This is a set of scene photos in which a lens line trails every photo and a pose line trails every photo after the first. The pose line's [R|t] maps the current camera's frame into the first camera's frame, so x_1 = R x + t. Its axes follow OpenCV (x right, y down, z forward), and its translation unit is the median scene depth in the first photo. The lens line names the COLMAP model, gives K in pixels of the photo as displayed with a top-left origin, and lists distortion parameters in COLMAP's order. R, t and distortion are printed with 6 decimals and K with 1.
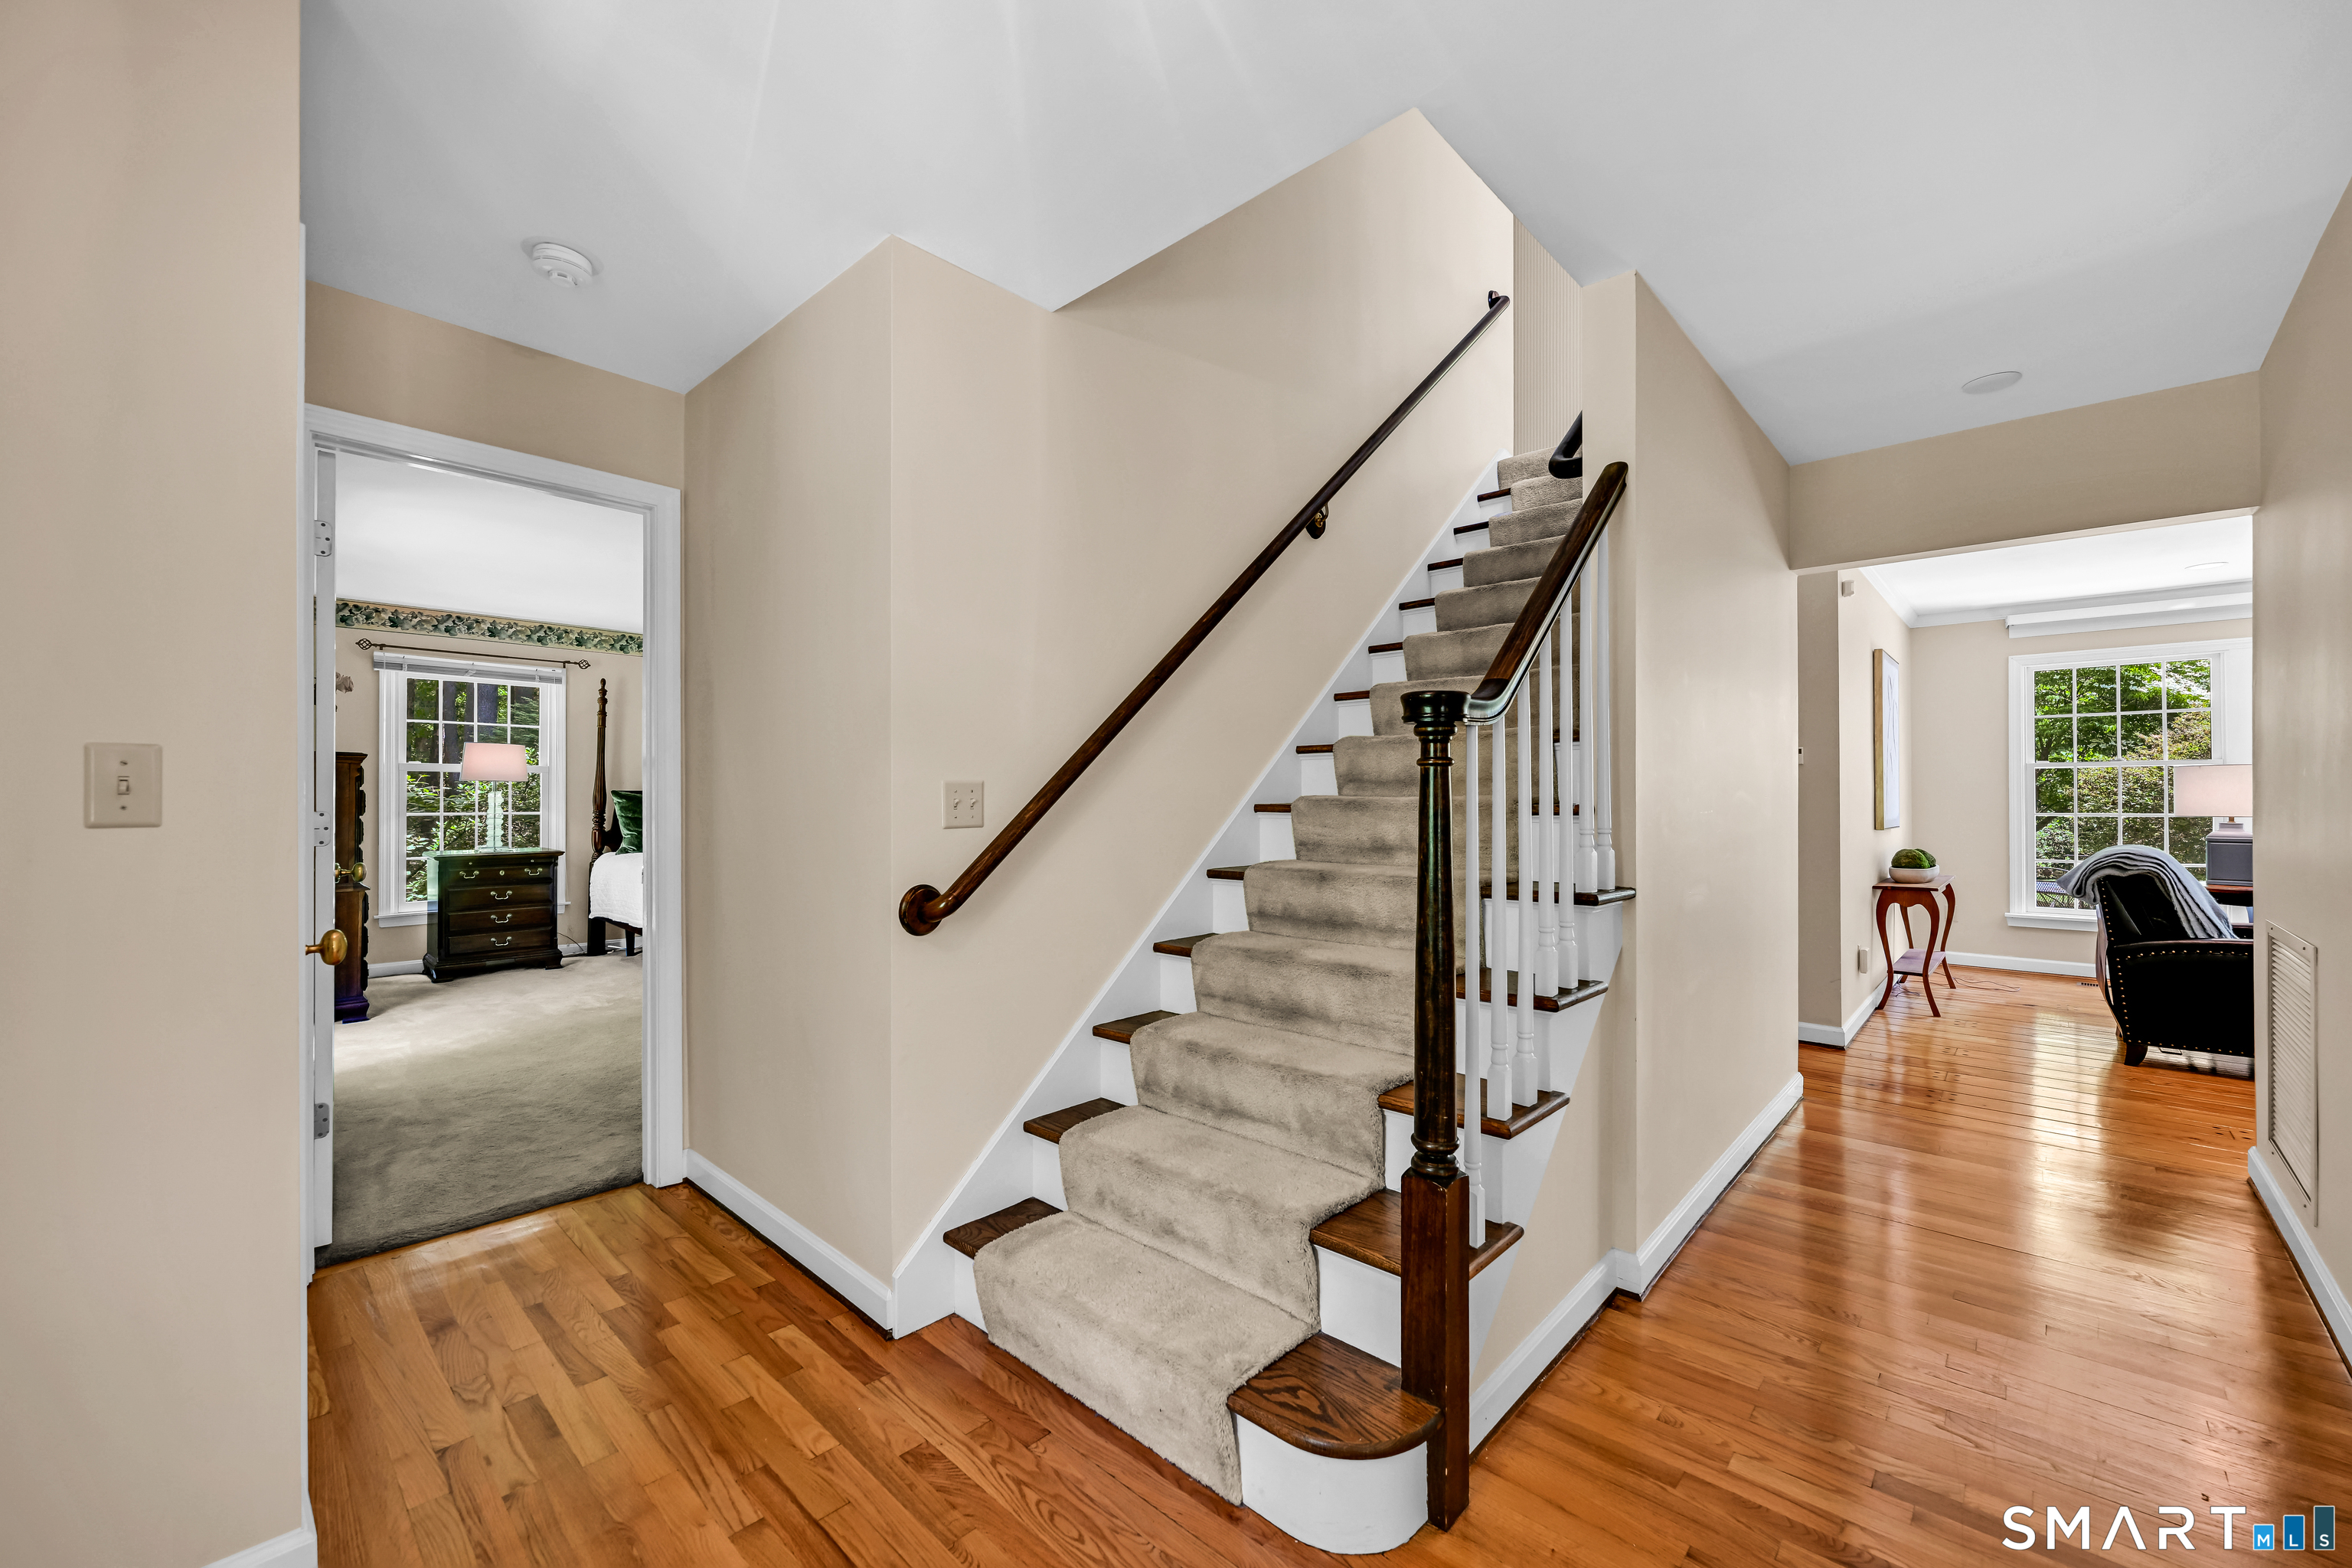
lens RADIAL K [[933.7, 0, 1170.7], [0, 933.7, 792.7], [0, 0, 1]] dist [0.000323, 0.000124]
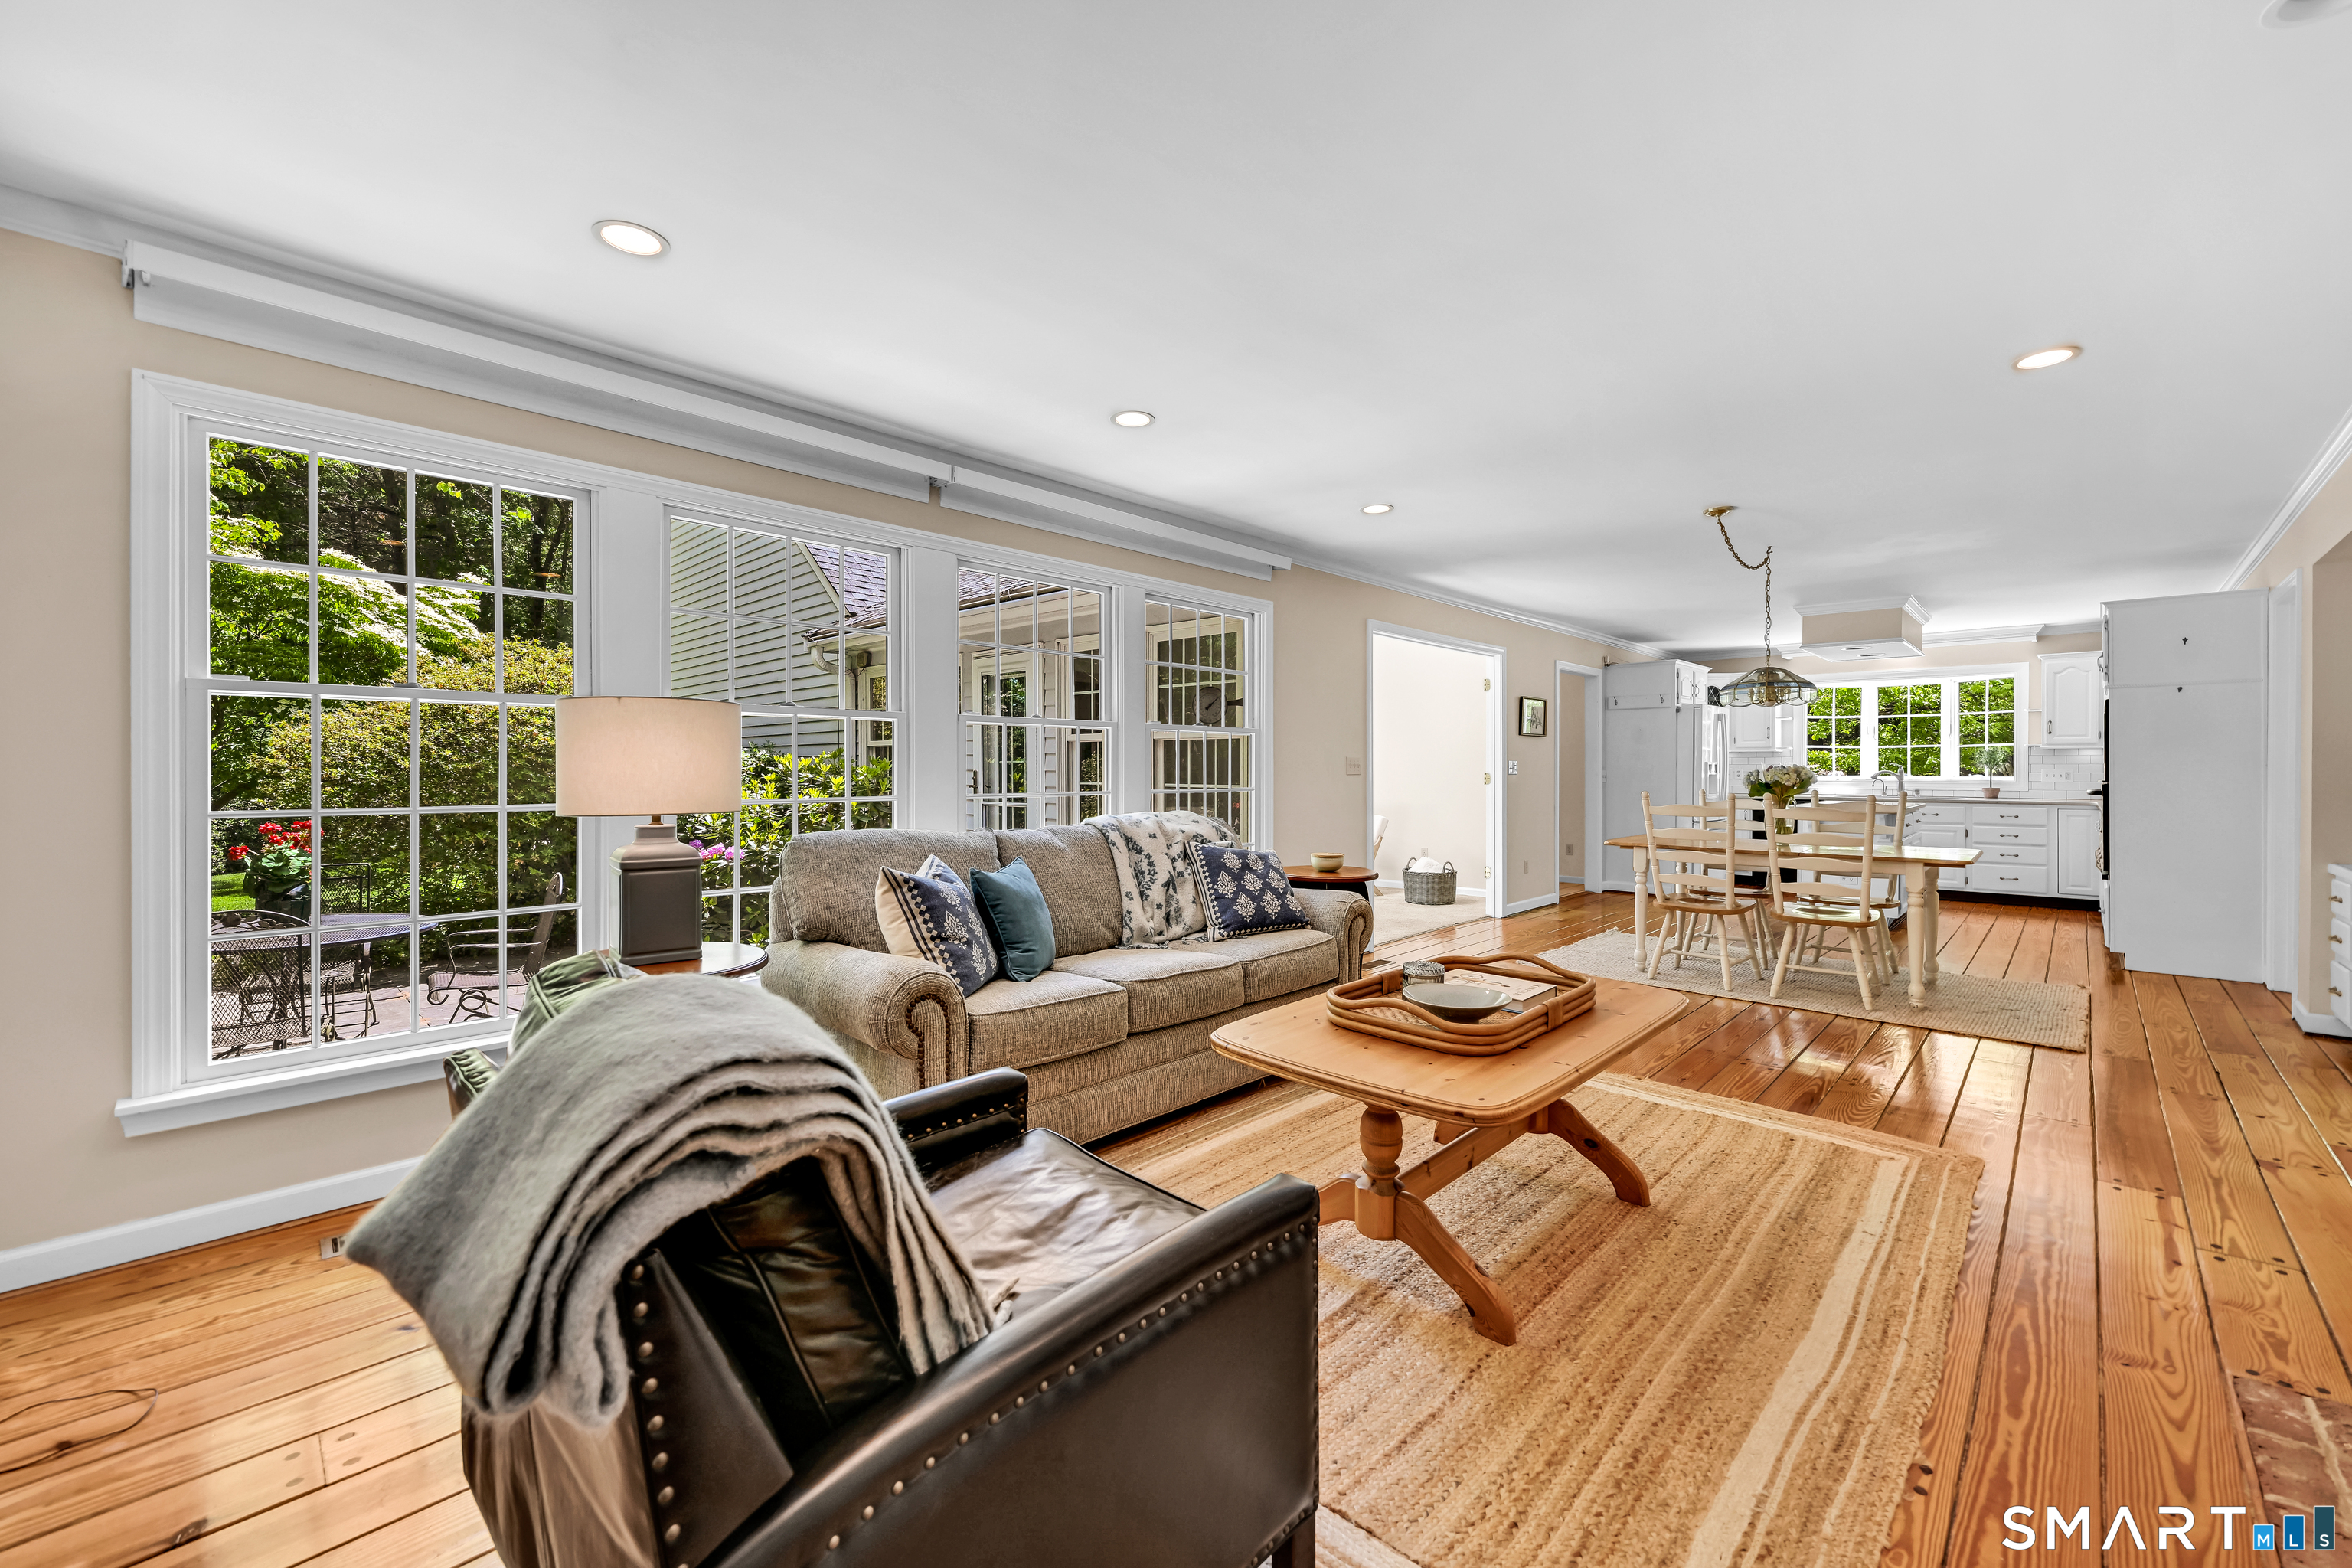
lens RADIAL K [[929.8, 0, 1173.3], [0, 929.8, 766.3], [0, 0, 1]] dist [-0.000731, -0.000016]
pose [[0.017500, 0.000078, 0.999847, 0.559864], [-0.003617, 0.999993, -0.000014, 0.000464], [-0.999840, -0.003616, 0.017500, 0.608568]]
